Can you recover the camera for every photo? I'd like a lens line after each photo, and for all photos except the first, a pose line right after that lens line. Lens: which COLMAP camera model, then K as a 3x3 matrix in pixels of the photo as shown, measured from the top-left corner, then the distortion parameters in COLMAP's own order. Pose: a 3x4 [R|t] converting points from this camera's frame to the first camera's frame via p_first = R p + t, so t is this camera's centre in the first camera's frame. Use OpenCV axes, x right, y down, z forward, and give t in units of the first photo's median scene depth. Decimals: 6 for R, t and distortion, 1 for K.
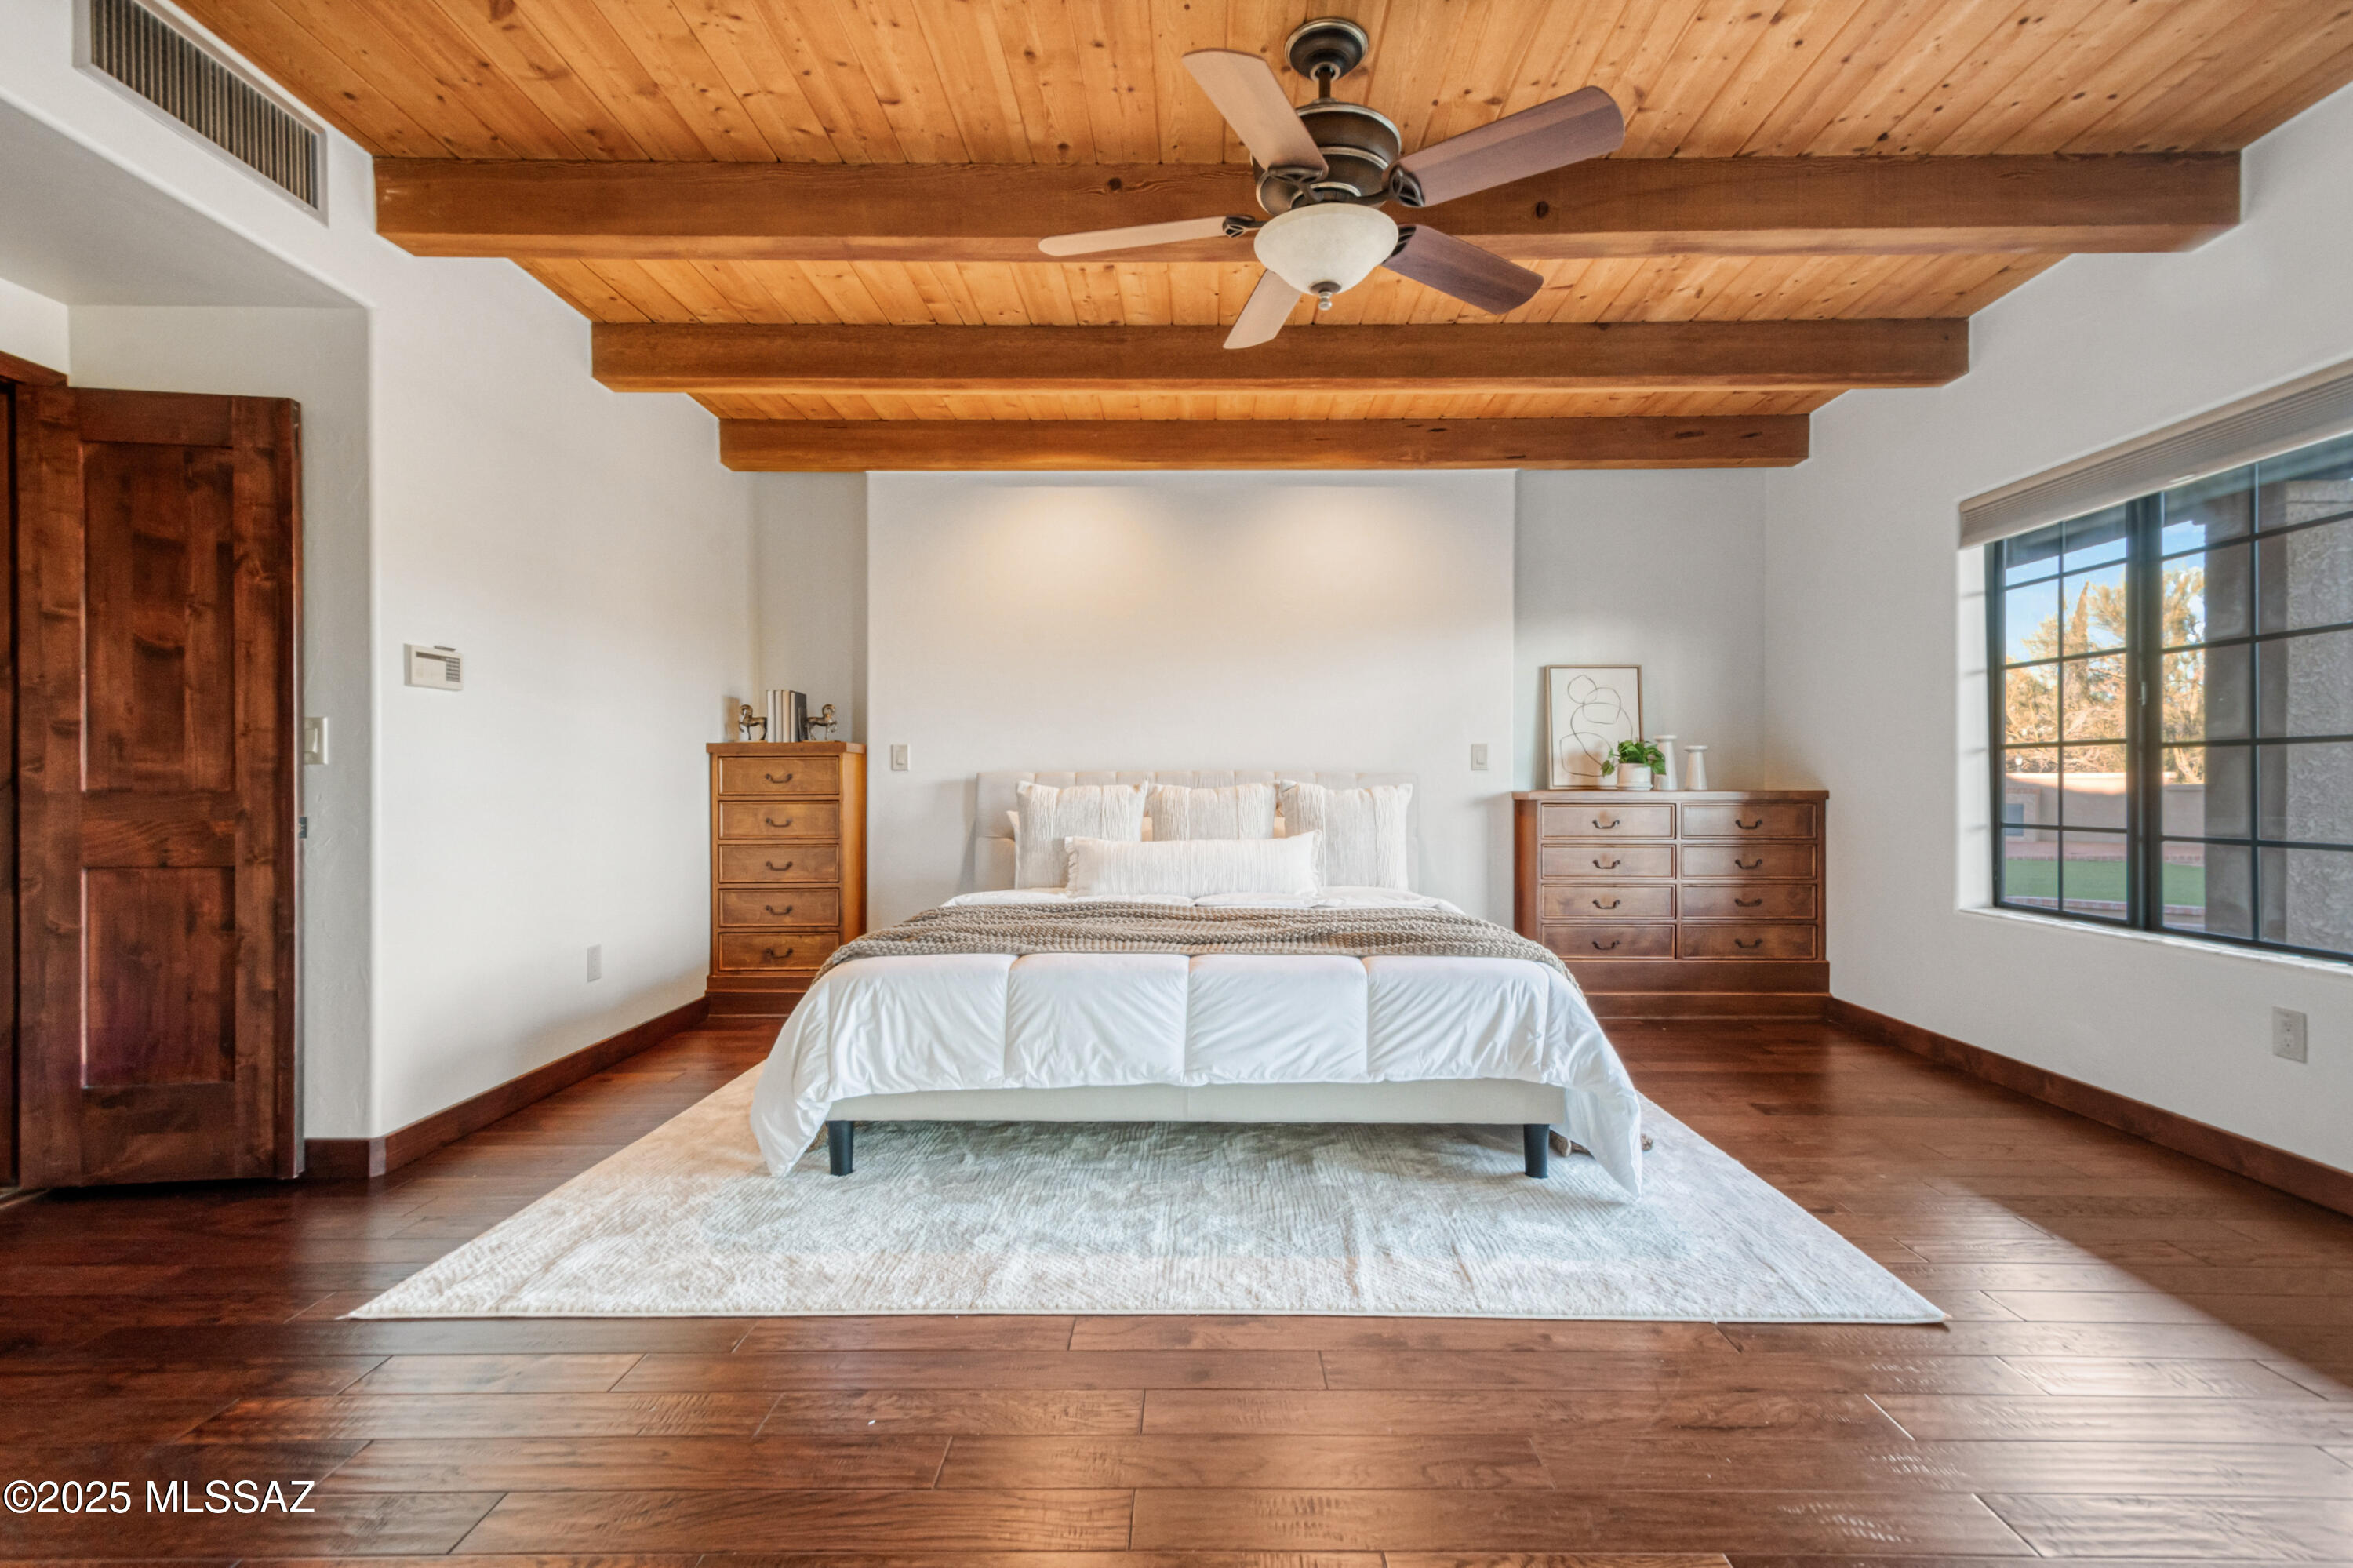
lens RADIAL K [[1032.8, 0, 1195.4], [0, 1032.8, 783.3], [0, 0, 1]] dist [0.009217, -0.001708]
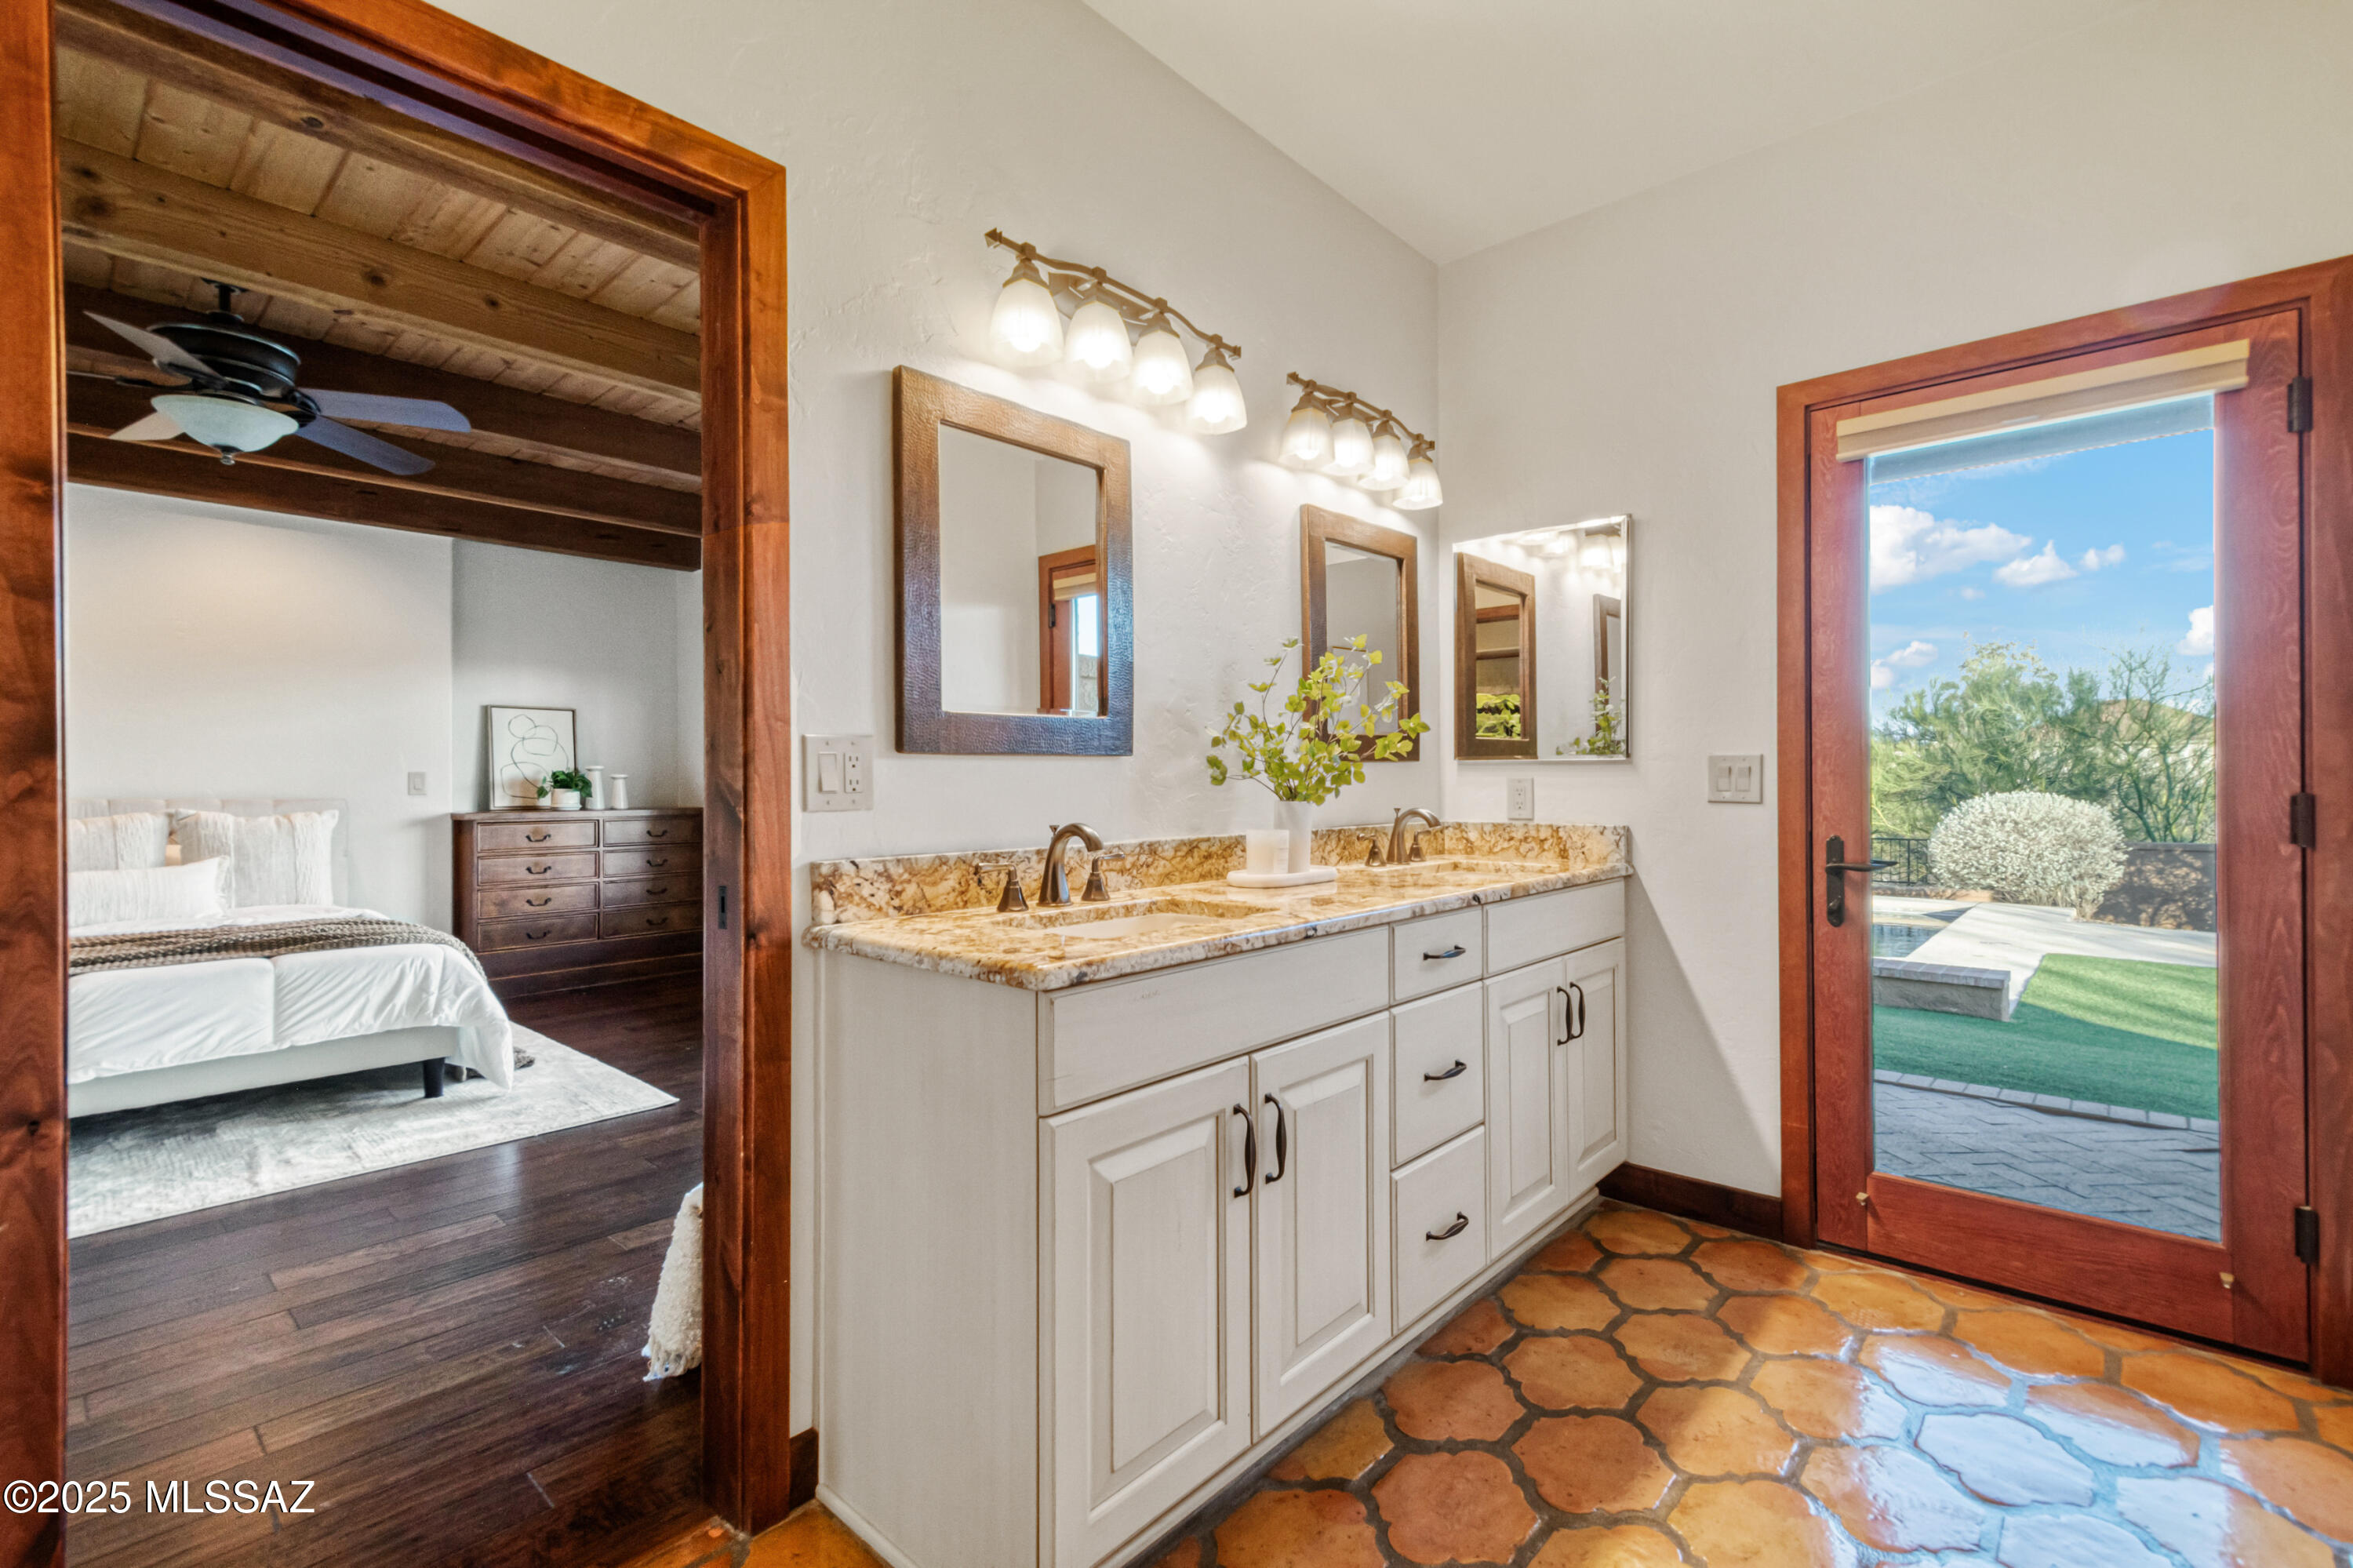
lens RADIAL K [[1032.8, 0, 1165.7], [0, 1032.8, 779.8], [0, 0, 1]] dist [0.009217, -0.001708]
pose [[0.659845, 0.000259, 0.751402, -0.046096], [0.003830, 0.999986, -0.003708, -0.025520], [-0.751392, 0.005325, 0.659834, -0.433949]]
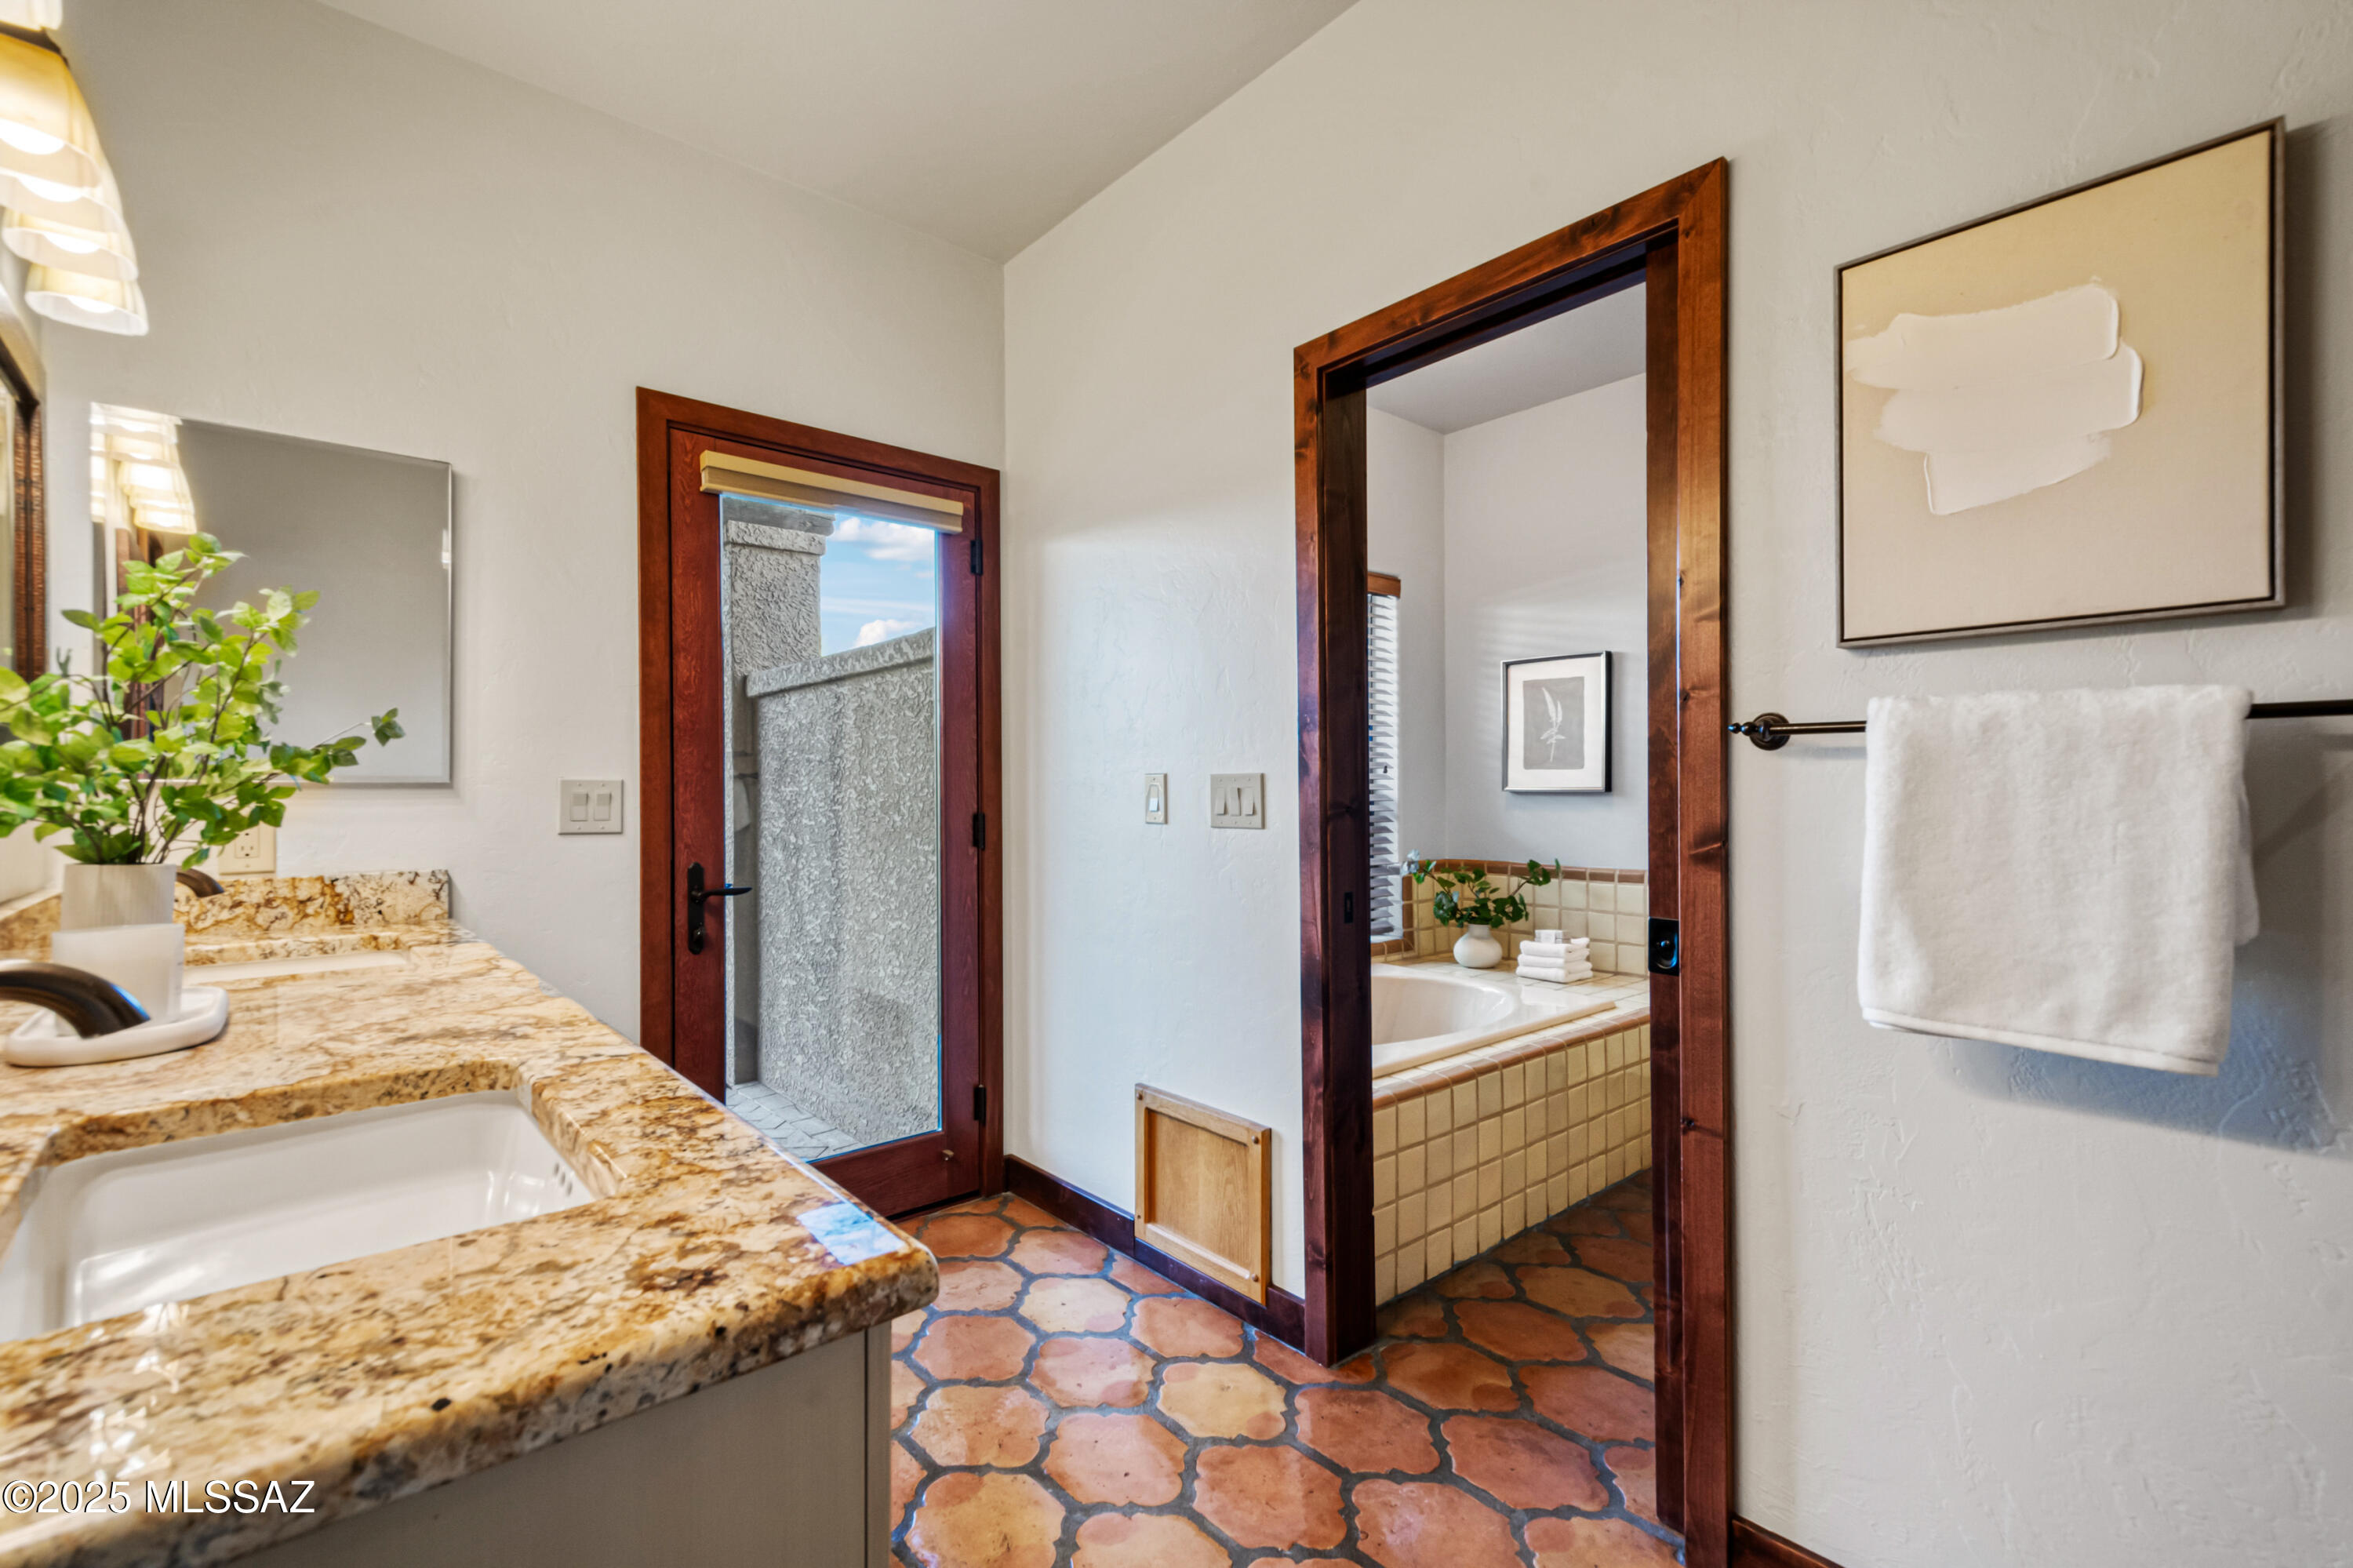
lens RADIAL K [[1032.8, 0, 1185.5], [0, 1032.8, 786.1], [0, 0, 1]] dist [0.009217, -0.001708]
pose [[-0.676070, 0.006724, 0.736807, 0.361198], [0.007311, 0.999970, -0.002417, -0.075414], [-0.736801, 0.003753, -0.676099, 1.197249]]
